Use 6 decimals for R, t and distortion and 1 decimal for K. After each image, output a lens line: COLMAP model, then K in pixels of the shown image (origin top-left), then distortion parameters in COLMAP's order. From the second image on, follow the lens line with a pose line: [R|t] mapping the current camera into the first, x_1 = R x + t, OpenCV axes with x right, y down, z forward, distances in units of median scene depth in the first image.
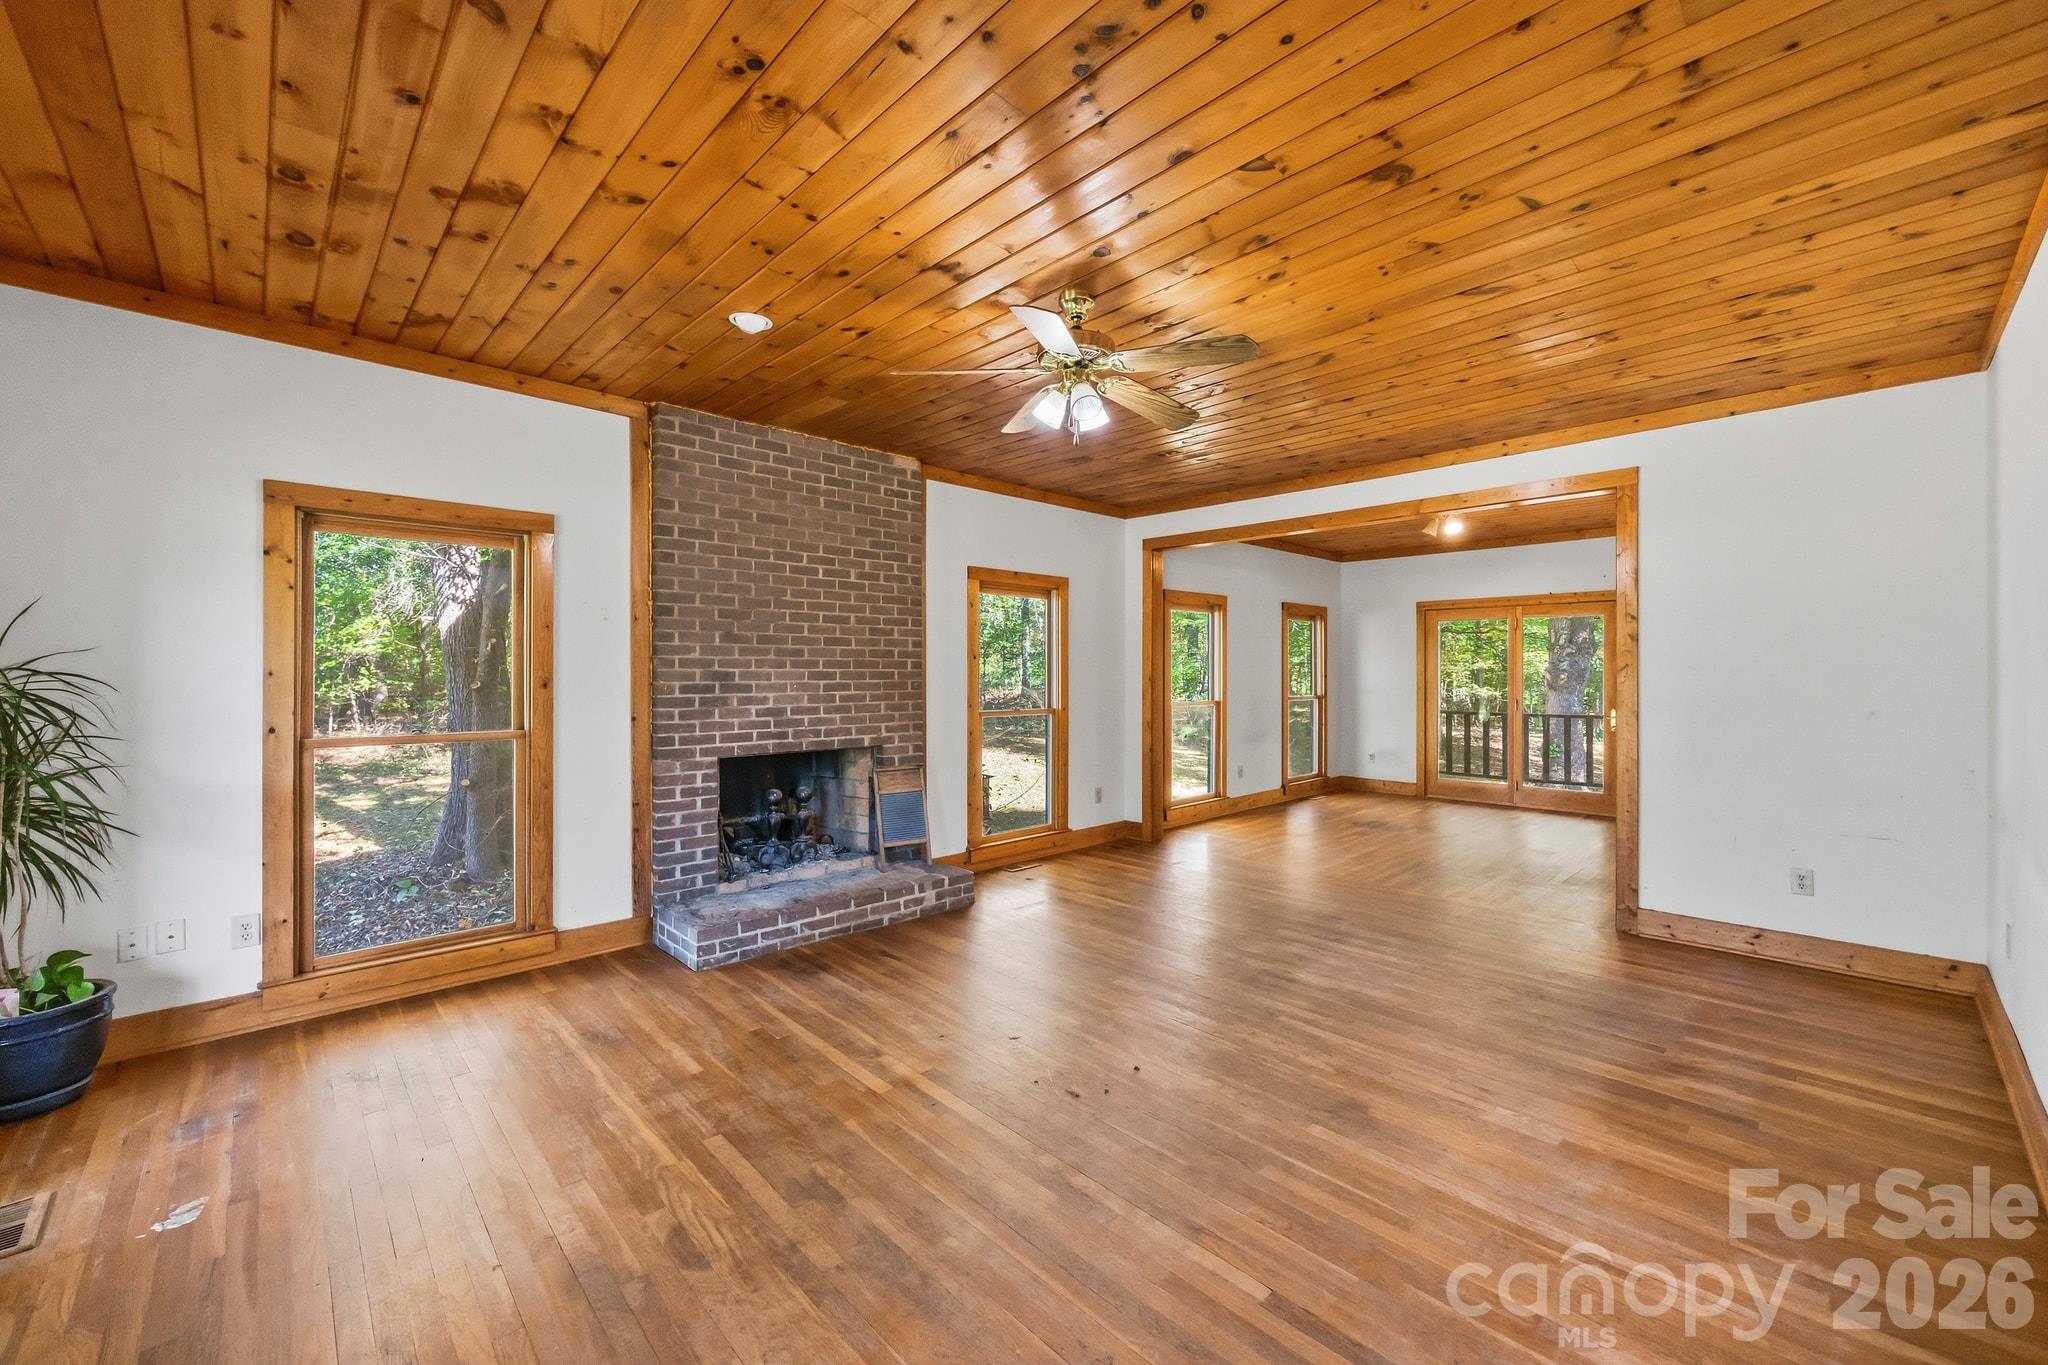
lens RADIAL K [[816.5, 0, 1024.0], [0, 816.5, 682.5], [0, 0, 1]] dist [-0.001247, -0.000128]
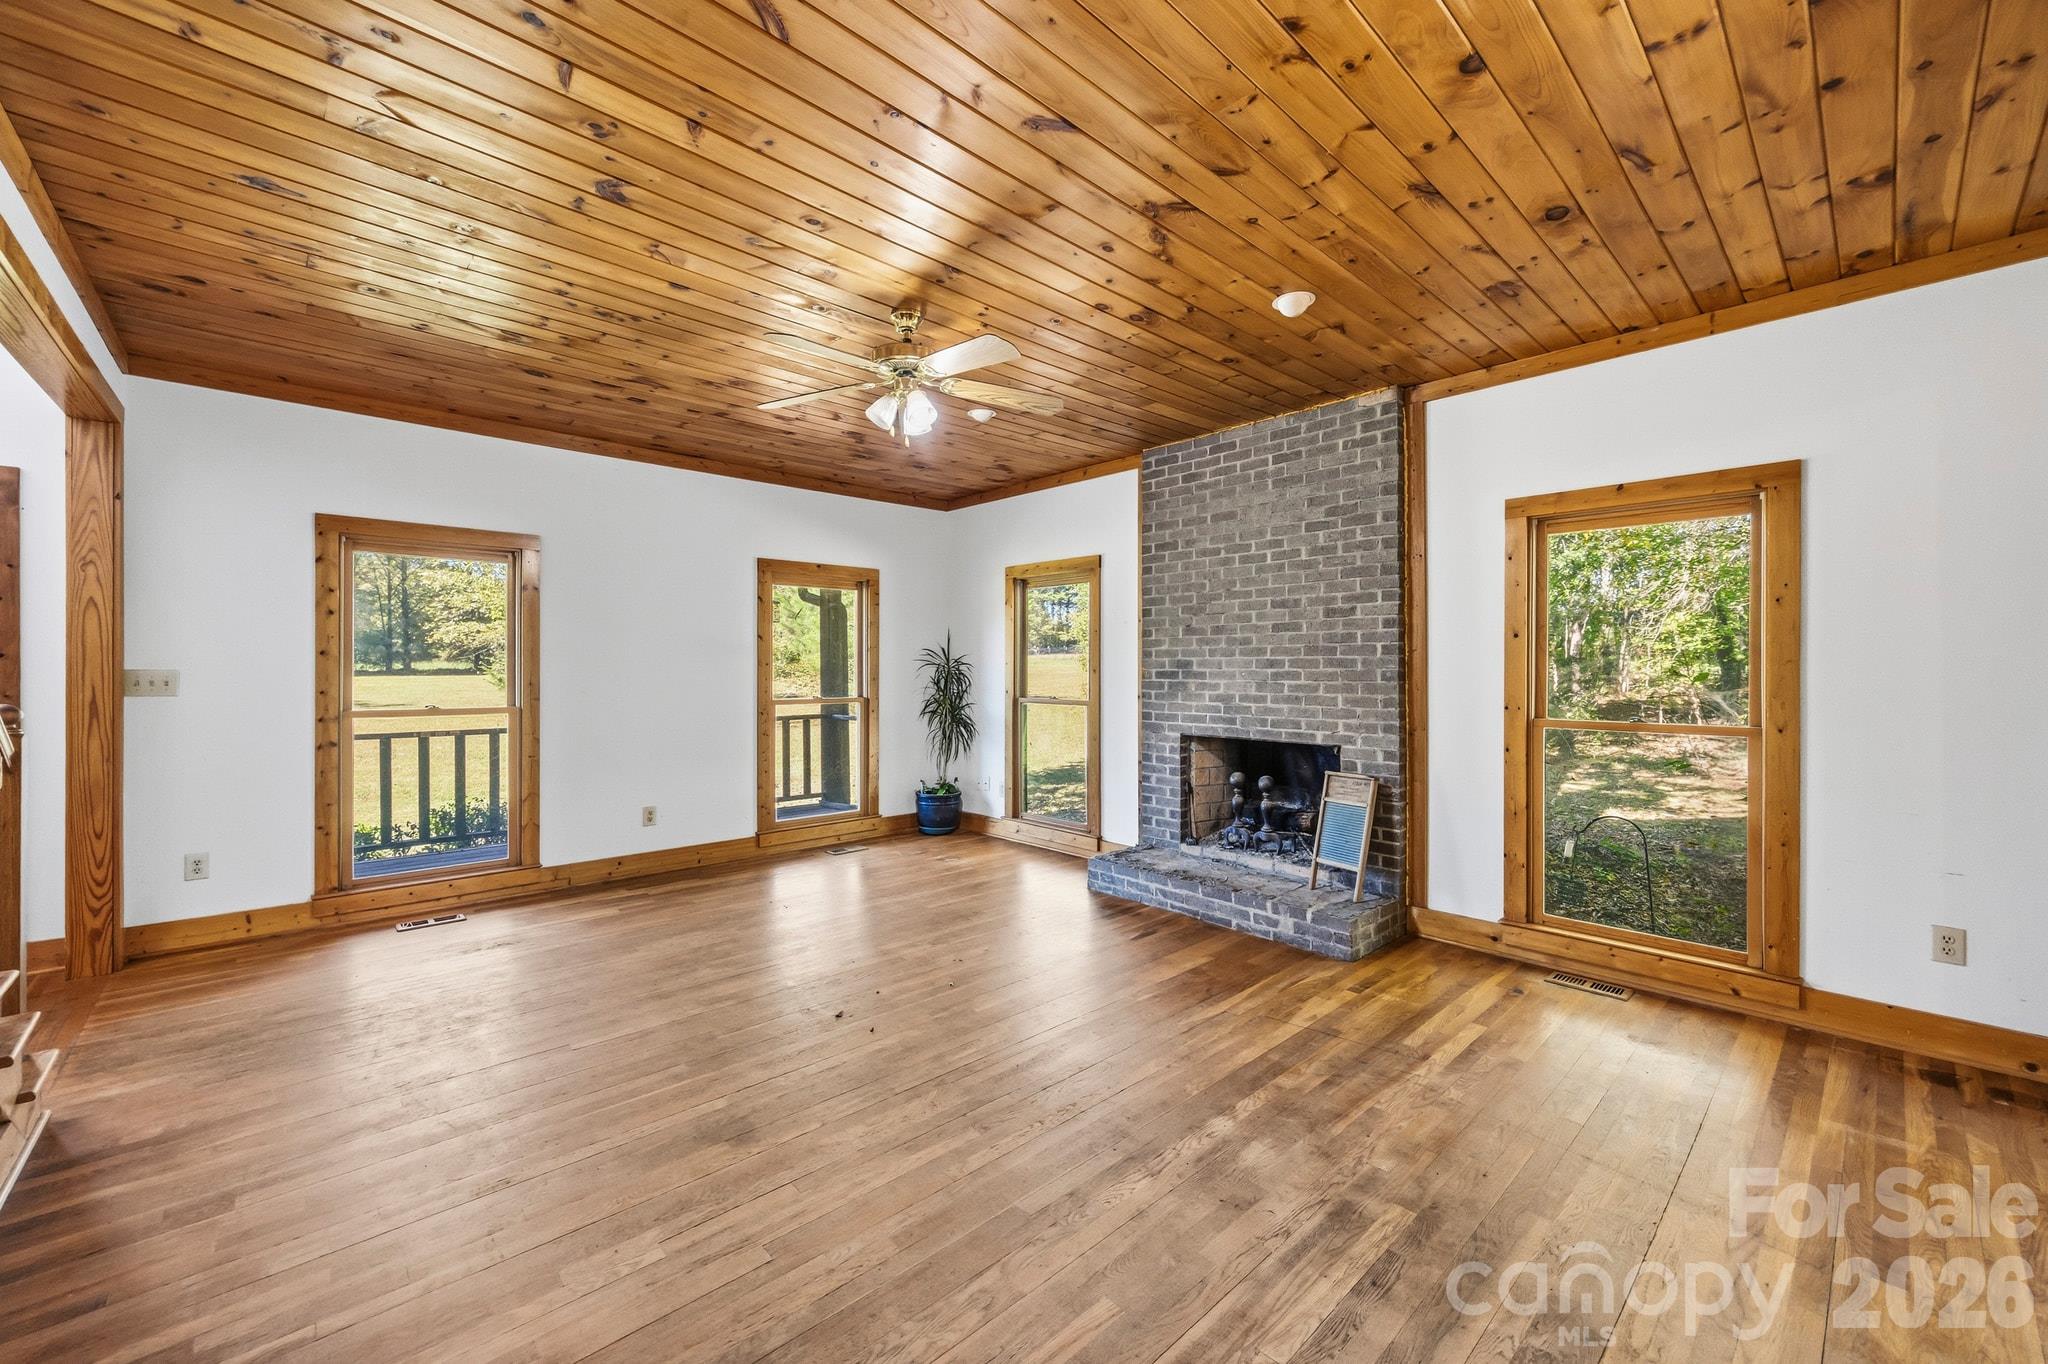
lens RADIAL K [[795.2, 0, 1029.7], [0, 795.2, 678.0], [0, 0, 1]] dist [0.000816, 0.000104]
pose [[-0.009344, 0.010439, -0.999902, 0.732556], [-0.013682, 0.999851, 0.010566, 0.002730], [0.999863, 0.013779, -0.009200, 0.762477]]
